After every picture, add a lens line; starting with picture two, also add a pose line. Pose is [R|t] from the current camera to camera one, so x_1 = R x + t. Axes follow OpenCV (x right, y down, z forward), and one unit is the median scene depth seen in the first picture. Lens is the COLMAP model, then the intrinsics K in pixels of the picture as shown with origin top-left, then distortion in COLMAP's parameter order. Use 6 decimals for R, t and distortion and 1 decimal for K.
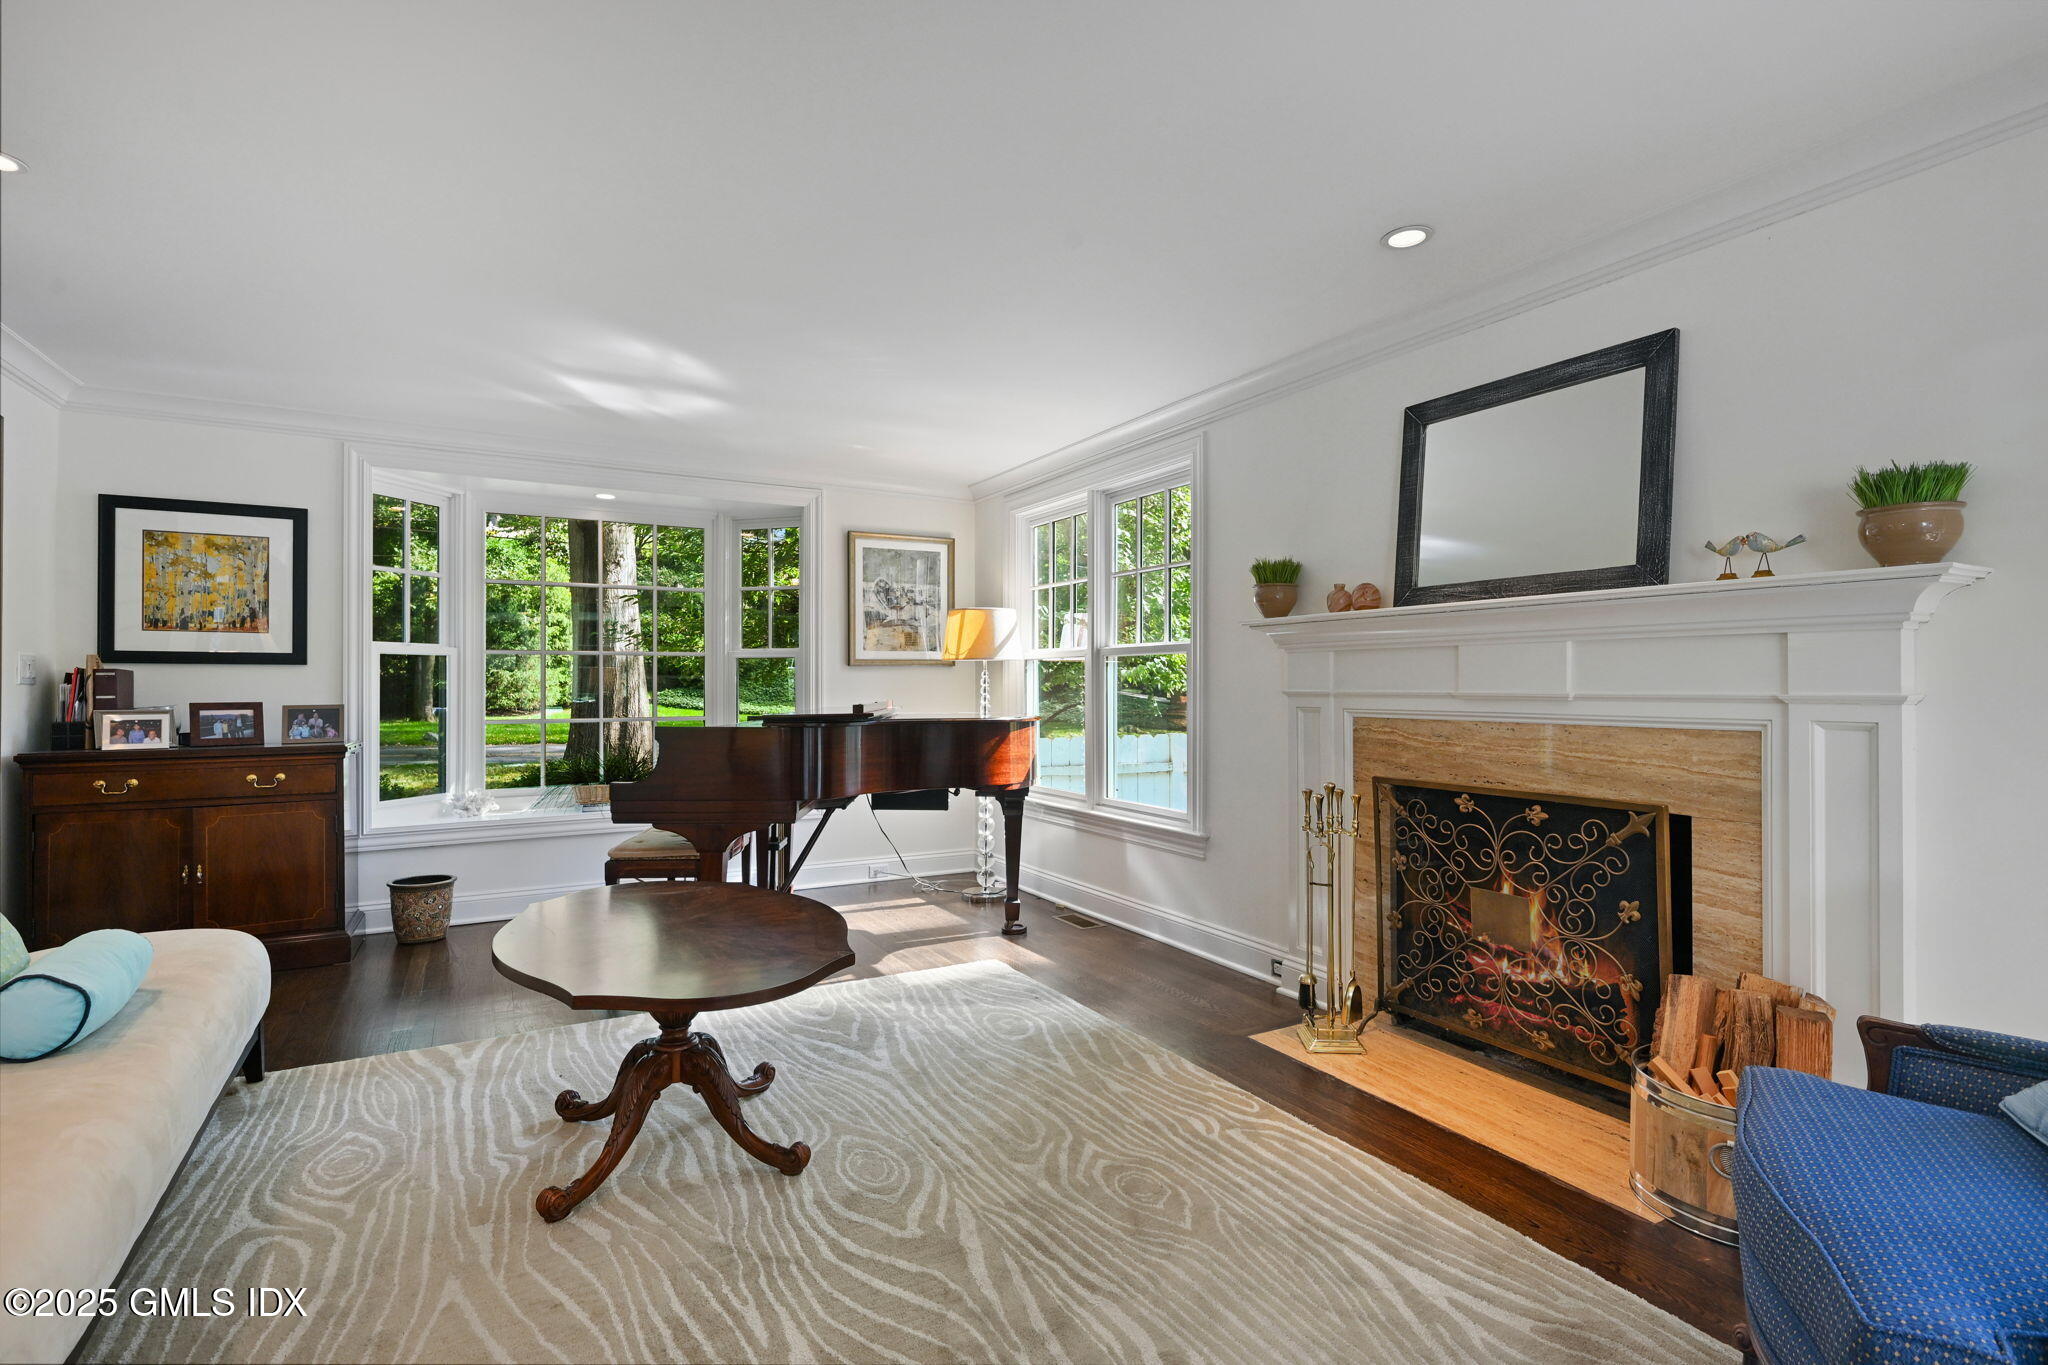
lens RADIAL K [[966.0, 0, 1031.5], [0, 966.0, 678.3], [0, 0, 1]] dist [-0.001796, -0.000018]
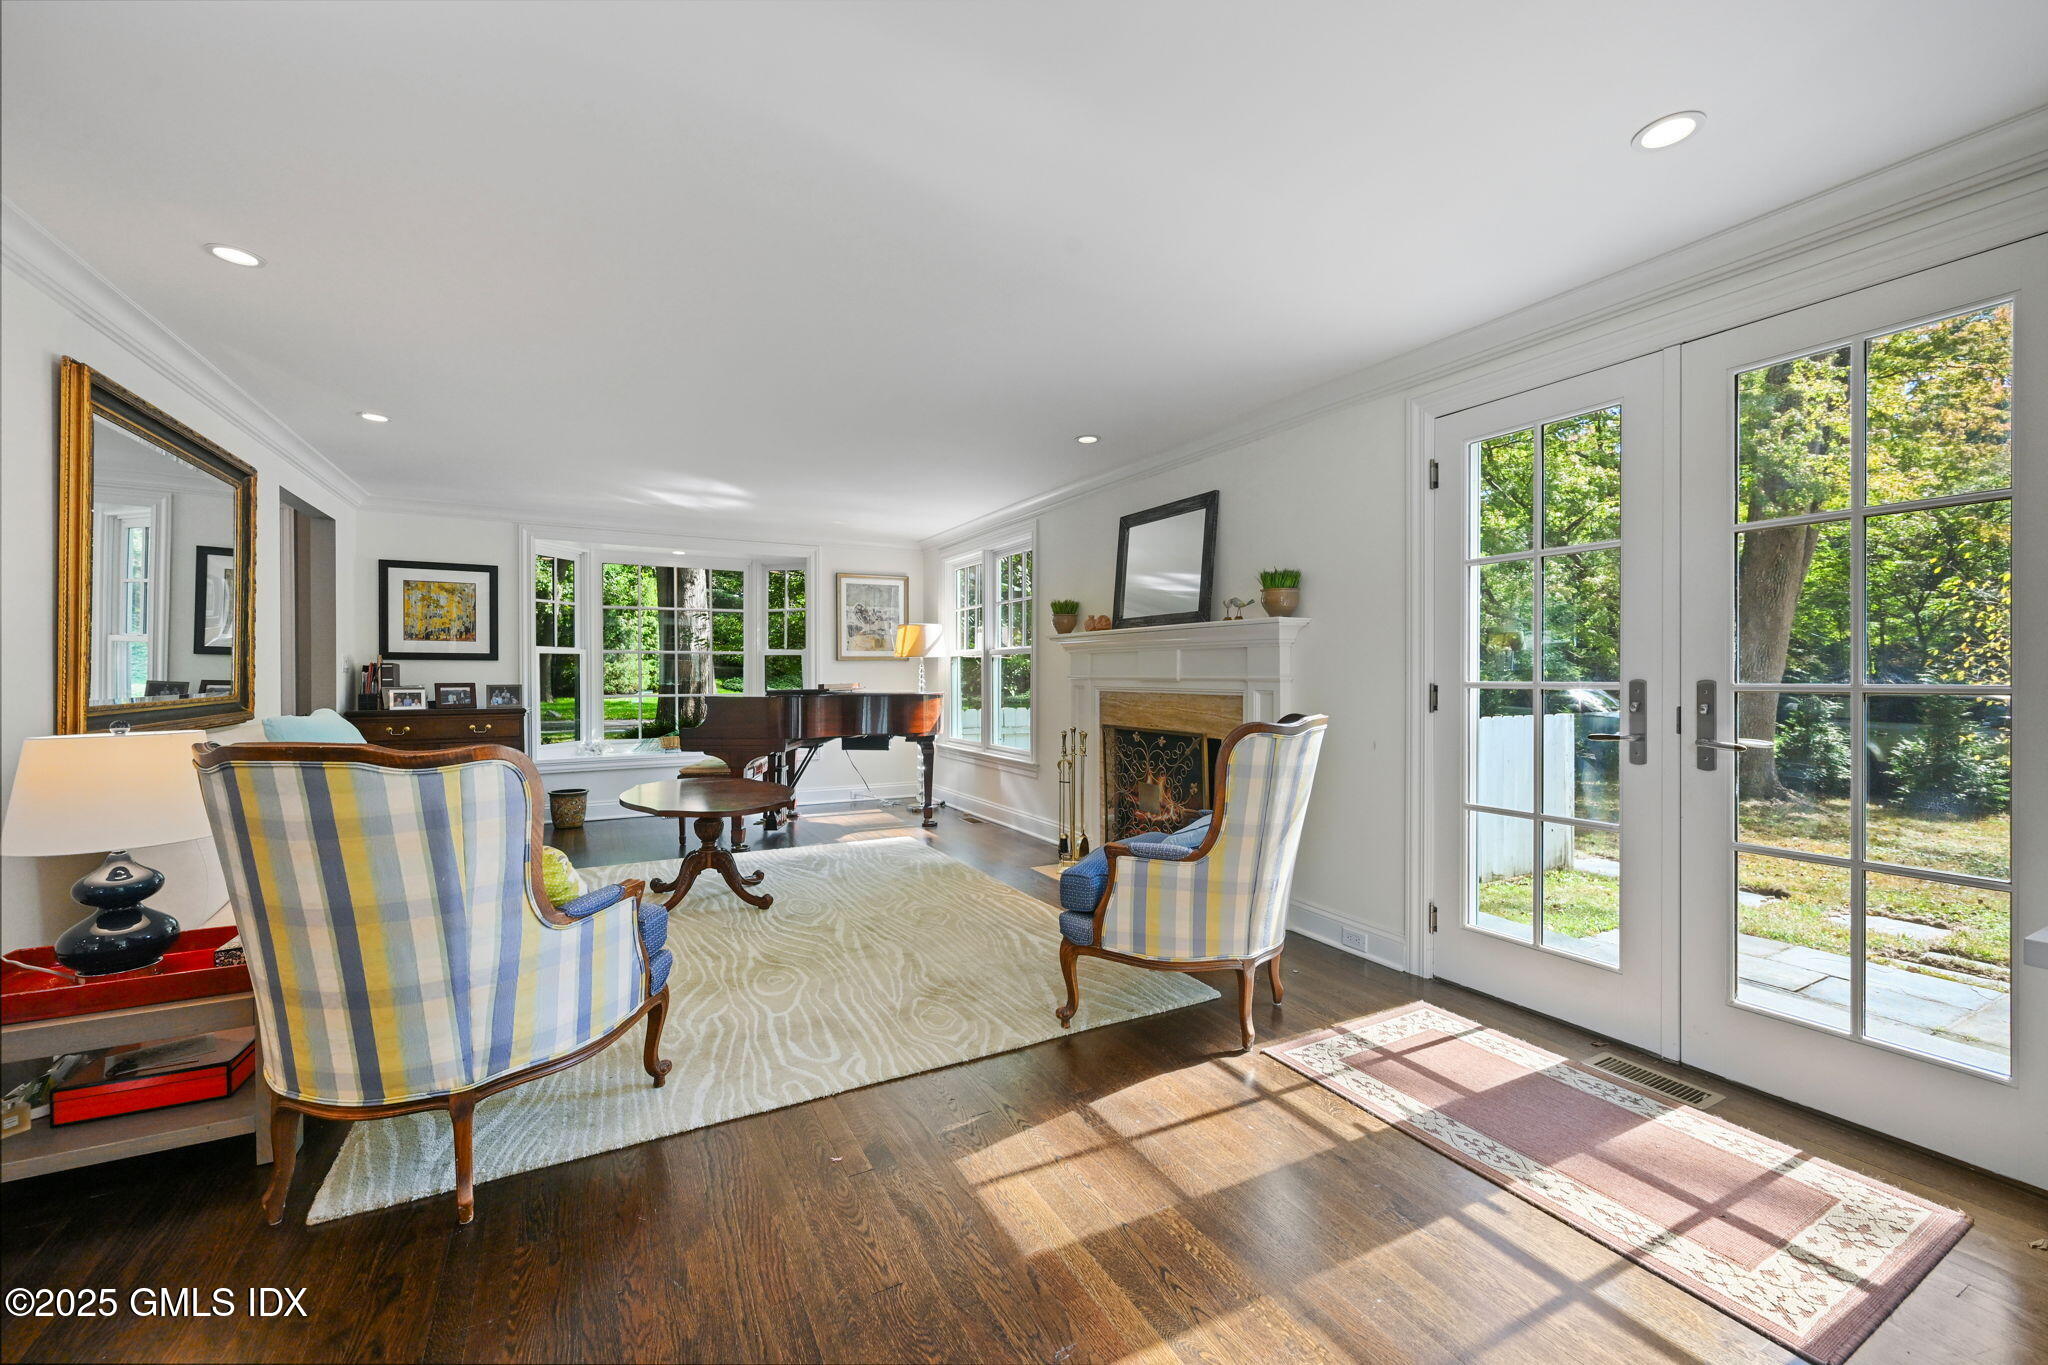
lens RADIAL K [[815.2, 0, 1033.5], [0, 815.2, 681.0], [0, 0, 1]] dist [-0.003887, -0.000021]
pose [[0.999895, 0.000835, -0.014469, 0.211862], [-0.000615, 0.999883, 0.015265, -0.000918], [0.014480, -0.015254, 0.999779, -0.435732]]
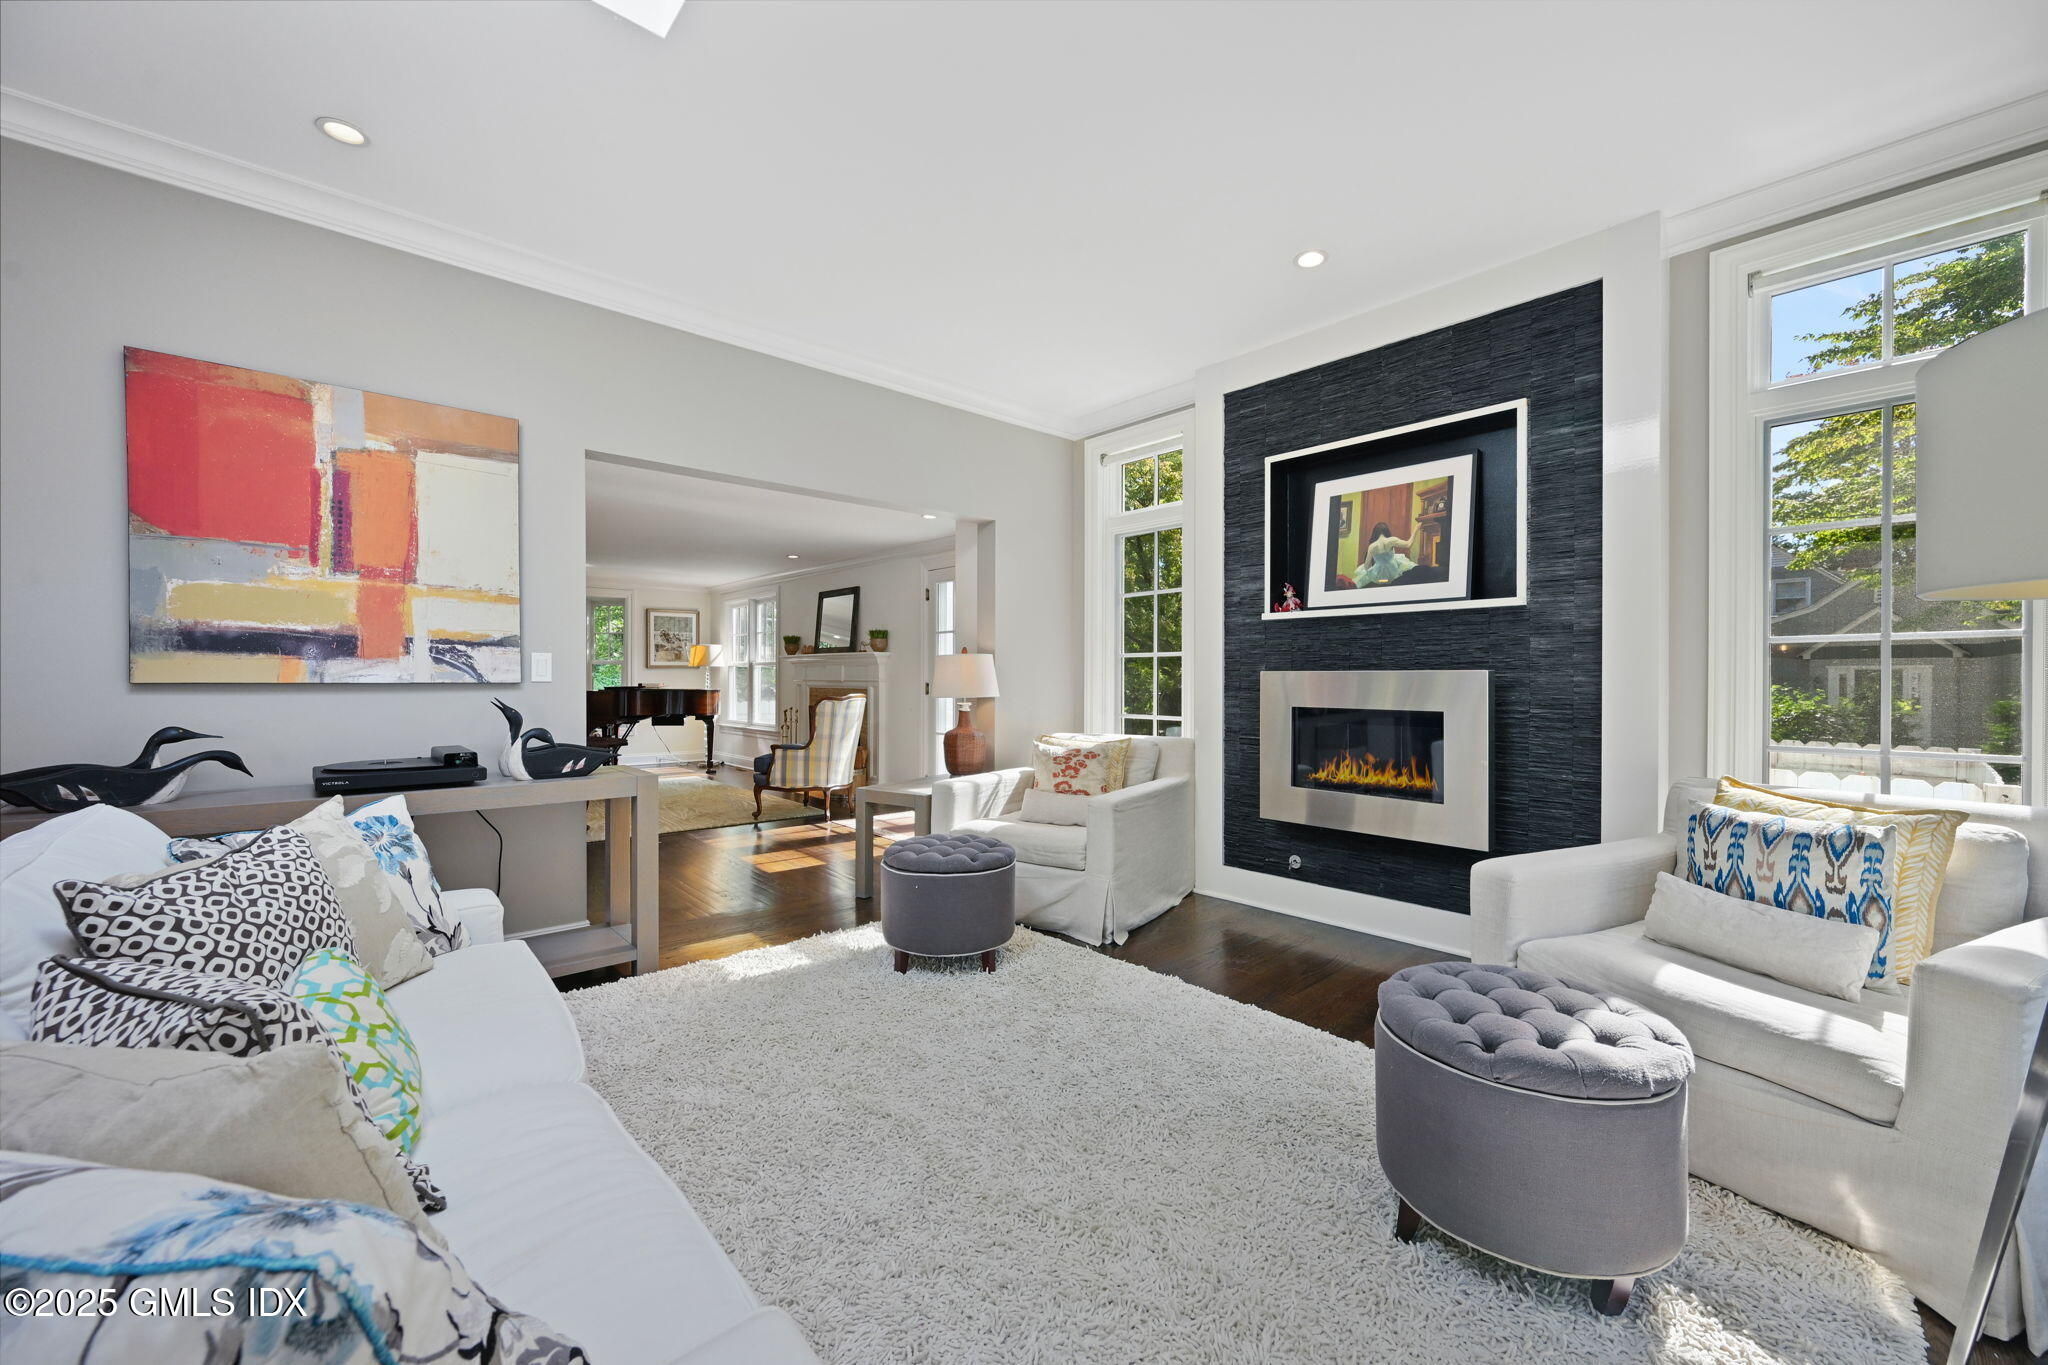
lens RADIAL K [[815.2, 0, 1033.5], [0, 815.2, 681.0], [0, 0, 1]] dist [-0.003887, -0.000021]
pose [[0.978267, 0.002645, 0.207333, 0.449359], [-0.005000, 0.999929, 0.010836, -0.012099], [-0.207290, -0.011637, 0.978210, -1.574978]]
